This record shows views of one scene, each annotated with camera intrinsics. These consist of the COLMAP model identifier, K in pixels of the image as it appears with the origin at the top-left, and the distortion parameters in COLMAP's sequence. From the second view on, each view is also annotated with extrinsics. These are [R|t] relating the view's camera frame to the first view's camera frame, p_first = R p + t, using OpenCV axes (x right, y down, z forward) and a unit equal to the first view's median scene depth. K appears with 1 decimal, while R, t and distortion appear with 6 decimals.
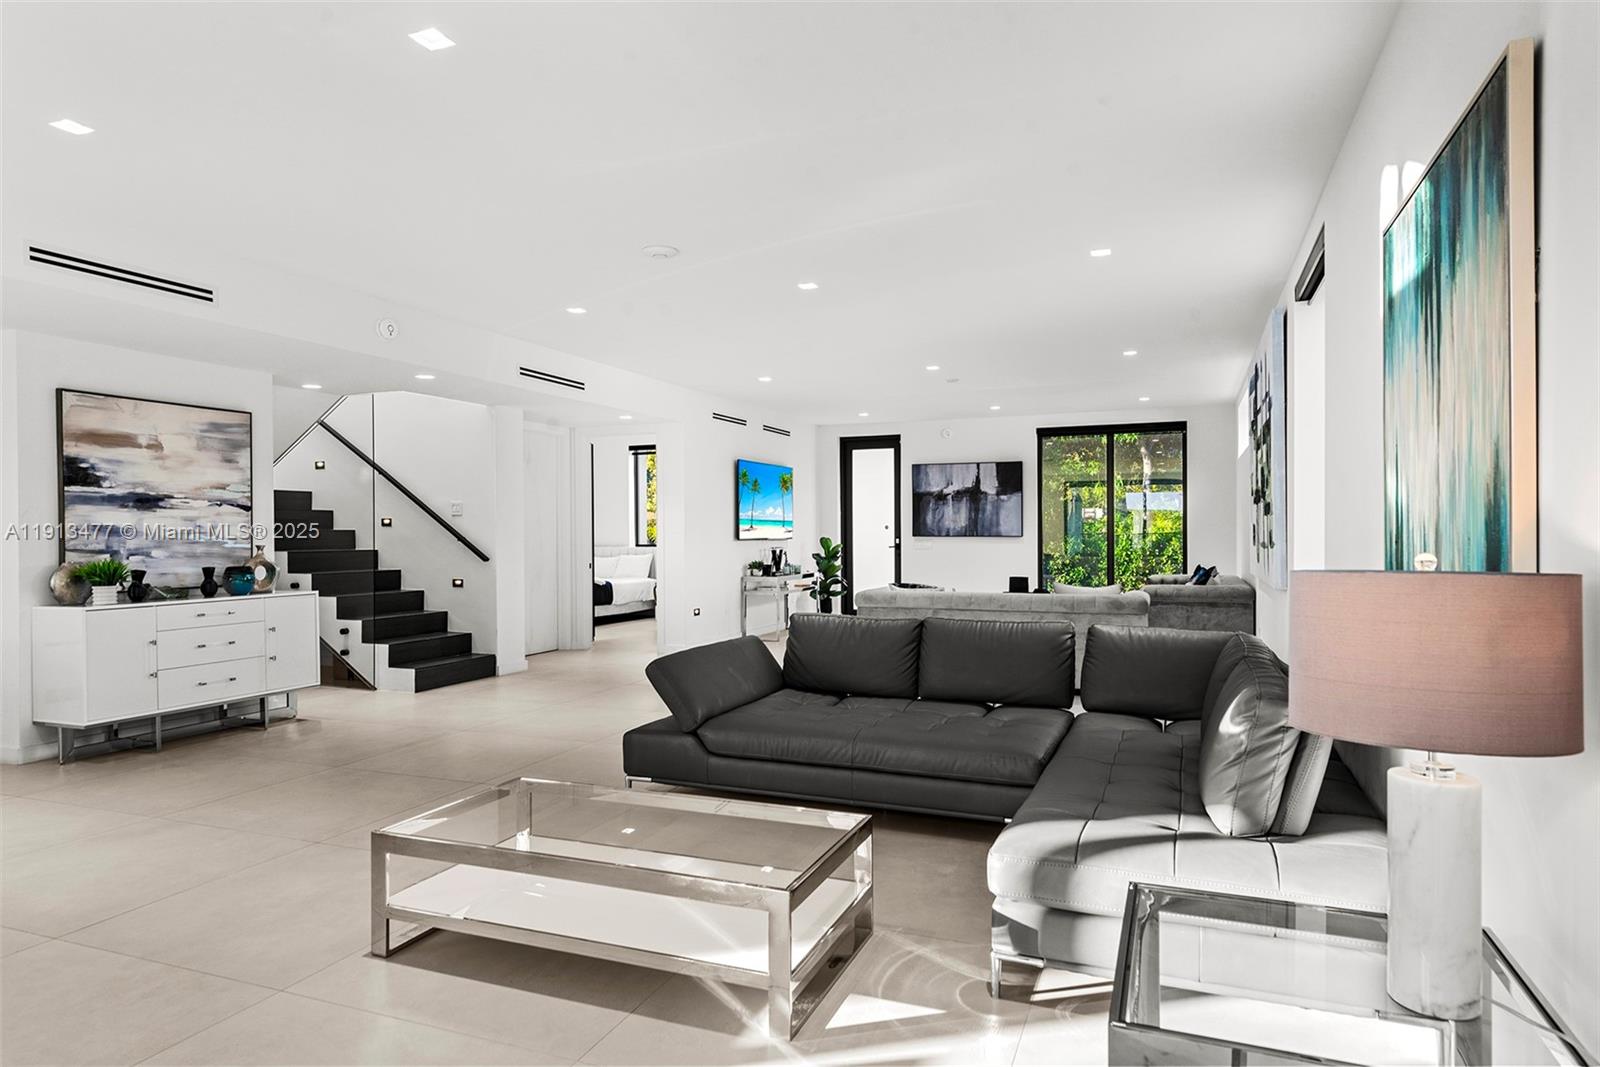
lens RADIAL K [[953.5, 0, 807.2], [0, 953.5, 538.8], [0, 0, 1]] dist [0.009111, -0.000578]
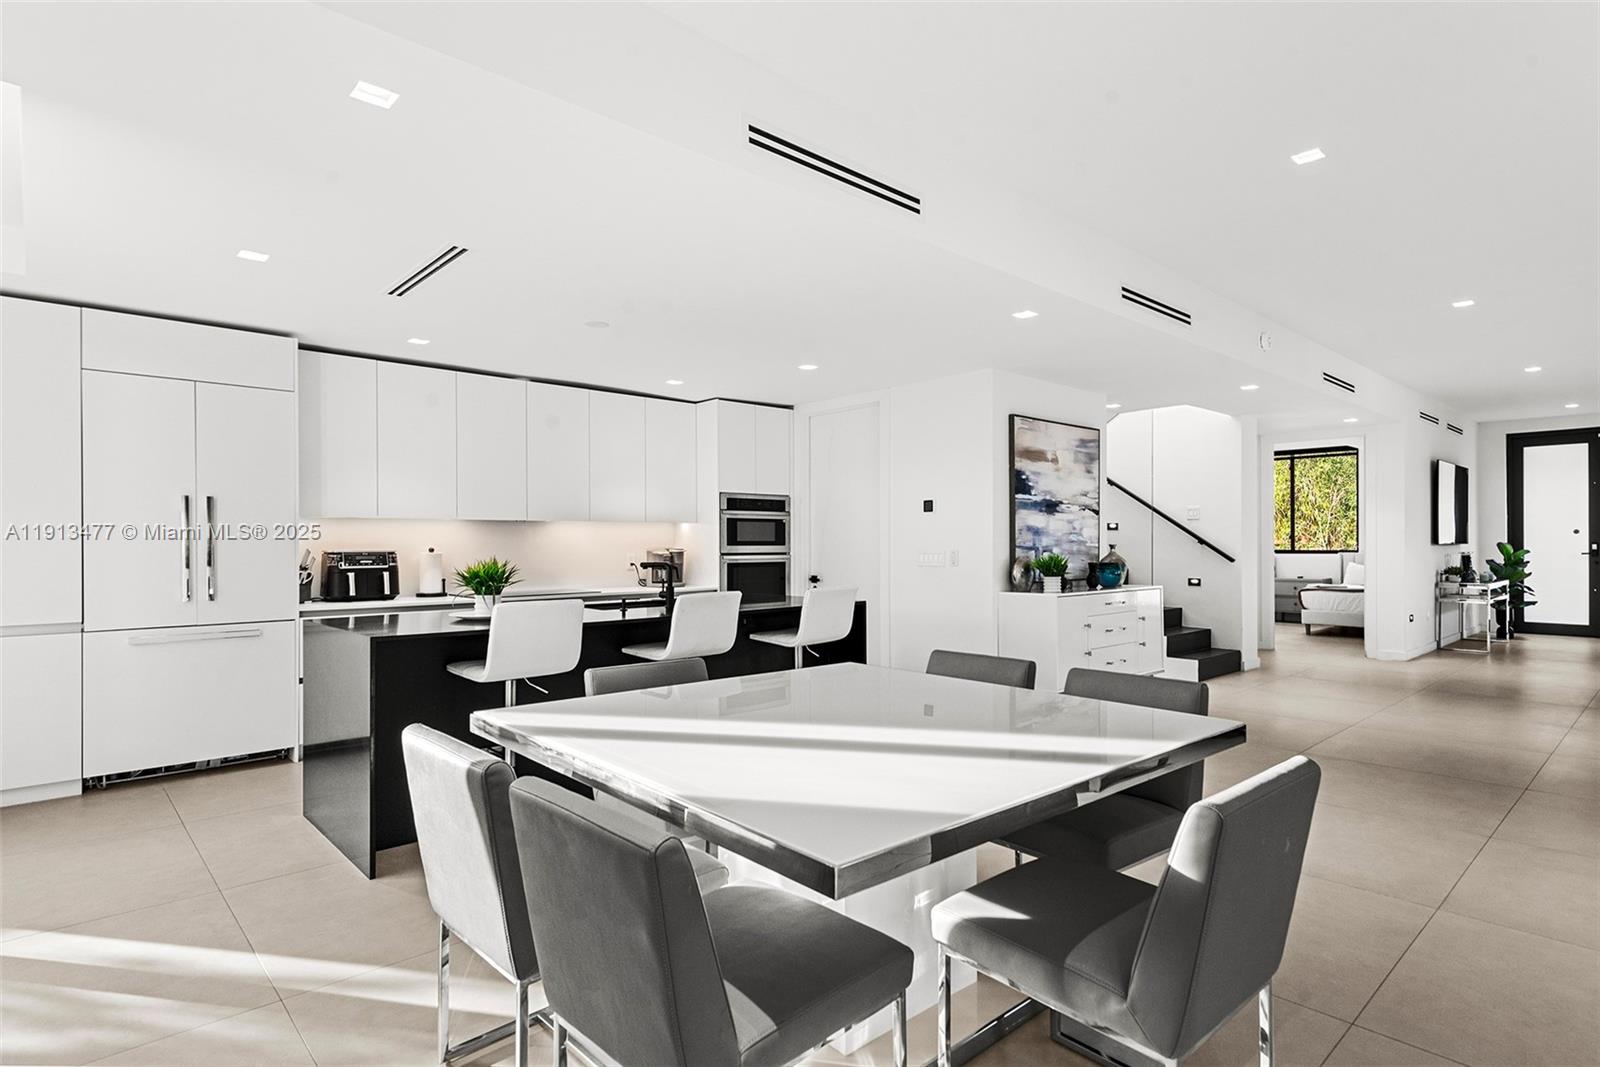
lens RADIAL K [[836.2, 0, 796.0], [0, 836.2, 544.0], [0, 0, 1]] dist [0.002713, -0.000440]
pose [[0.896136, 0.002940, -0.443769, -0.505680], [-0.004514, 0.999987, -0.002490, 0.011164], [0.443756, 0.004234, 0.896138, -0.070070]]
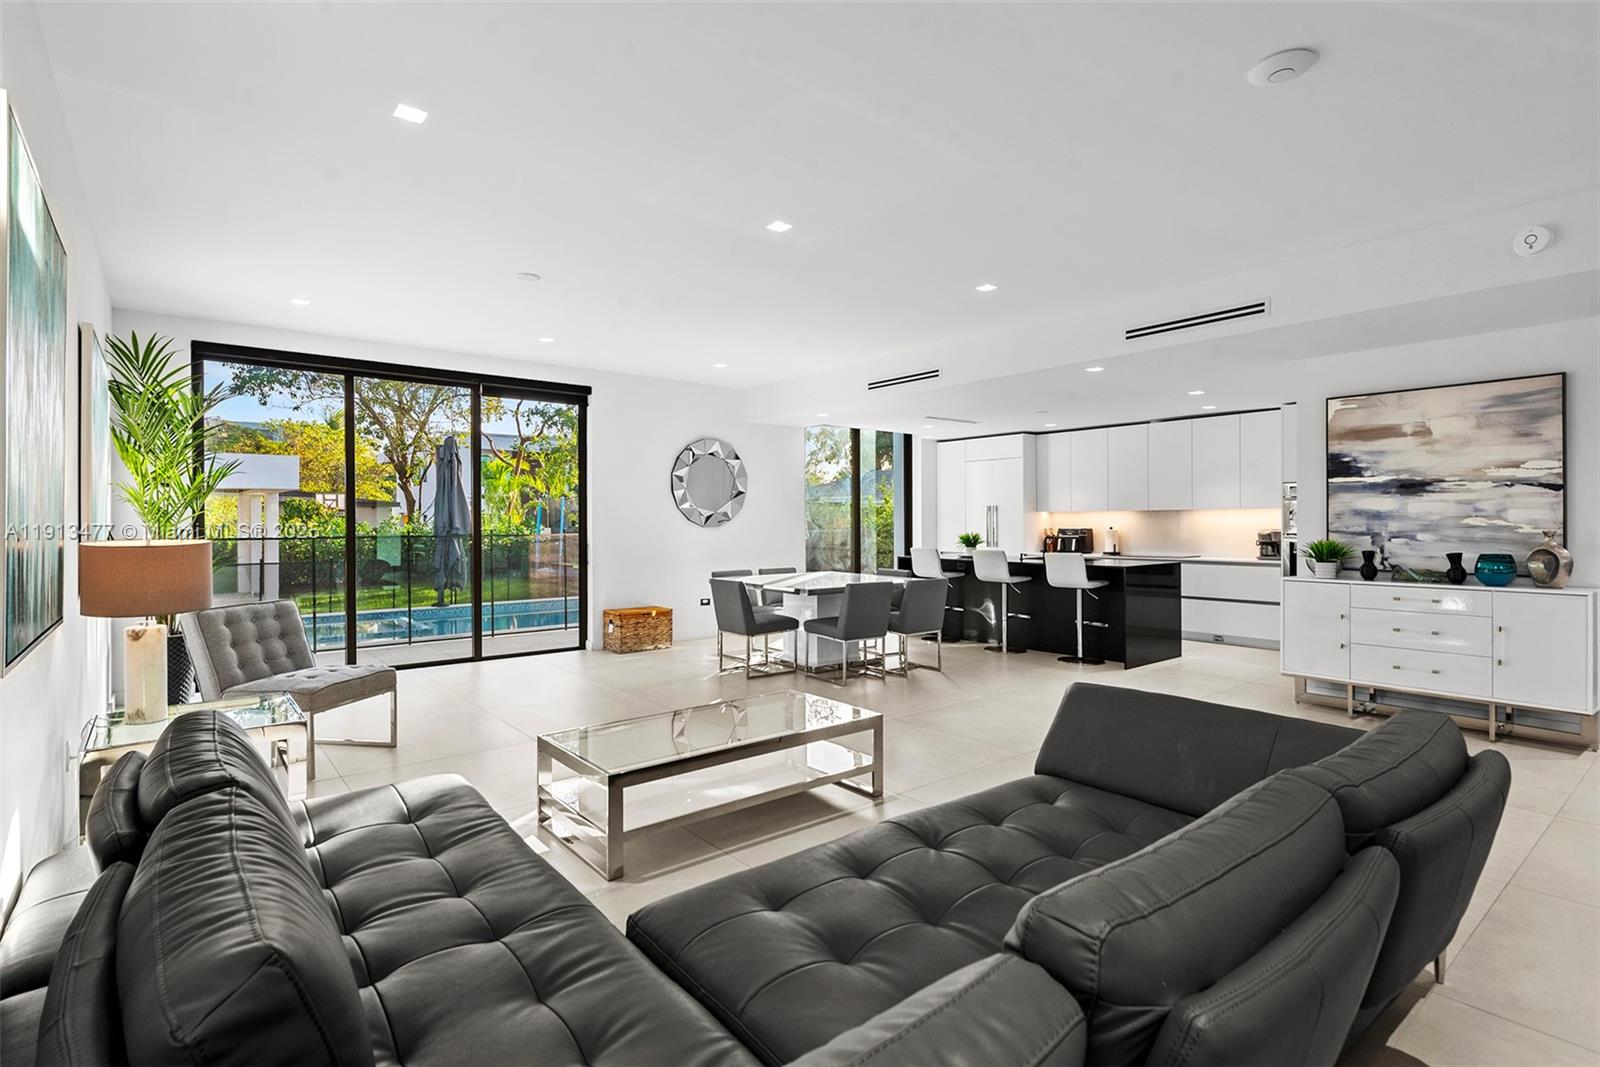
lens RADIAL K [[774.7, 0, 790.2], [0, 774.7, 523.7], [0, 0, 1]] dist [-0.006044, -0.001107]
pose [[-0.513424, 0.010635, -0.858069, 0.375934], [0.002677, 0.999938, 0.010791, -0.009470], [0.858131, 0.003243, -0.513421, 0.839280]]
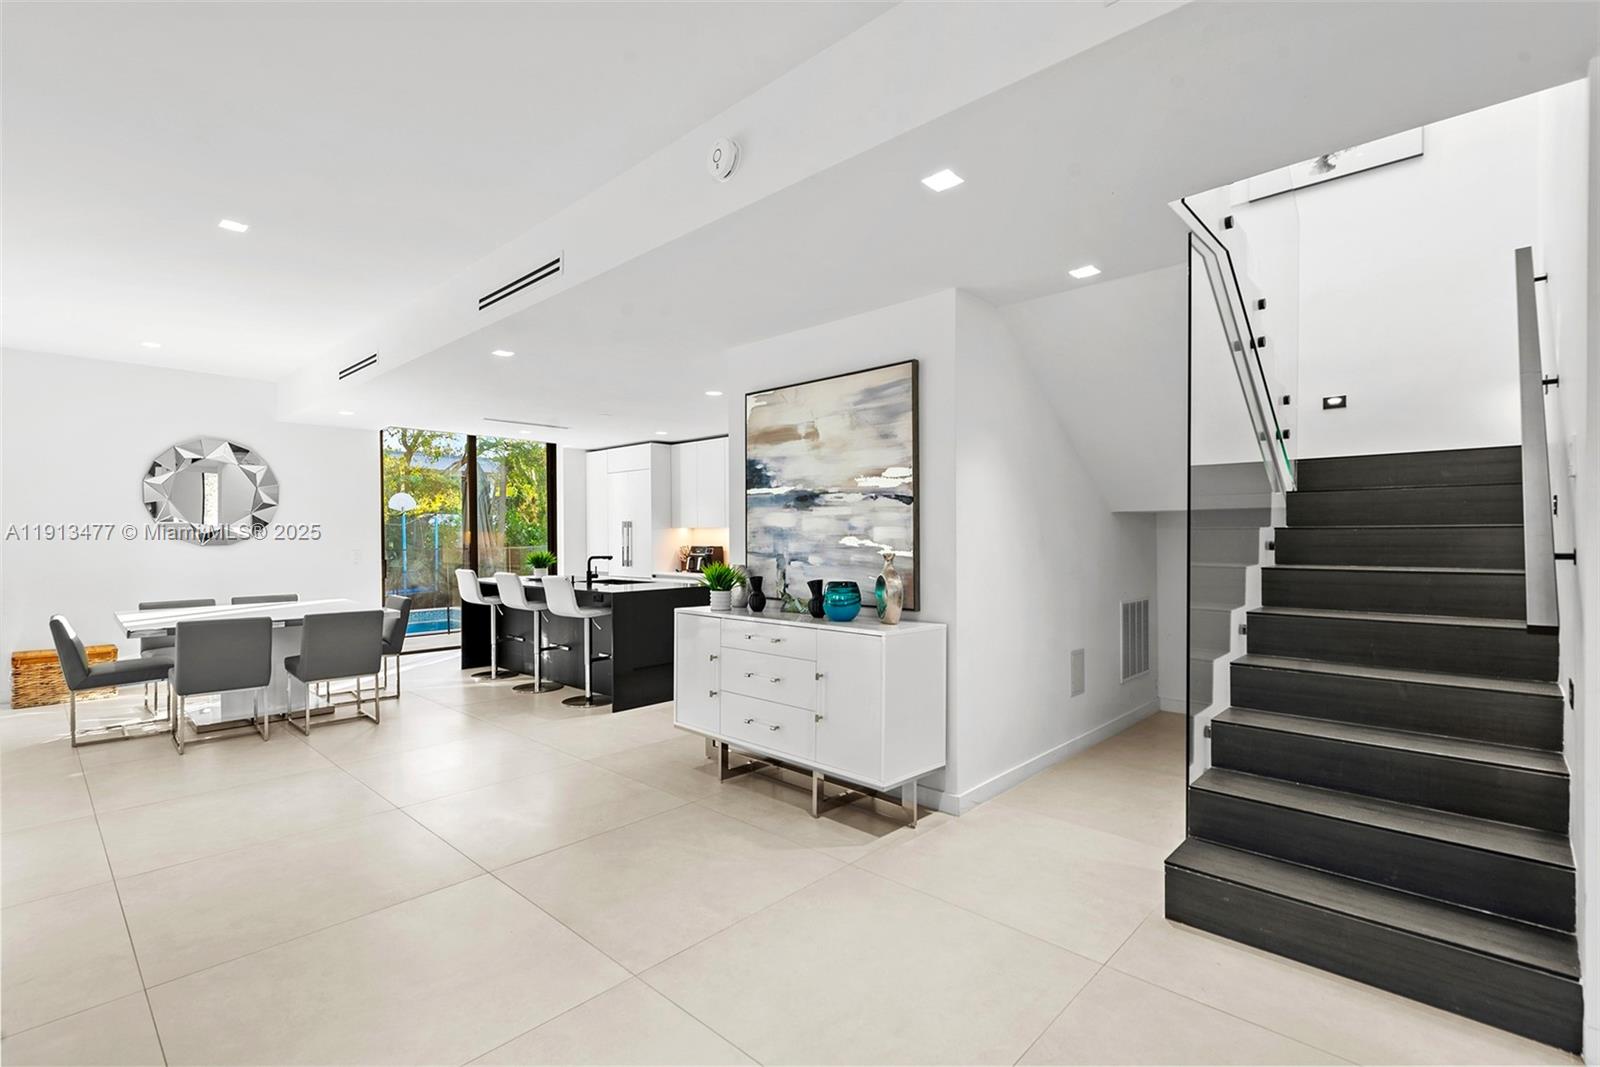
lens RADIAL K [[728.7, 0, 811.8], [0, 728.7, 541.8], [0, 0, 1]] dist [-0.001489, 0.000359]
pose [[-0.368627, 0.013810, -0.929475, -0.074416], [0.000101, 0.999890, 0.014817, -0.010159], [0.929578, 0.005368, -0.368588, 1.234134]]
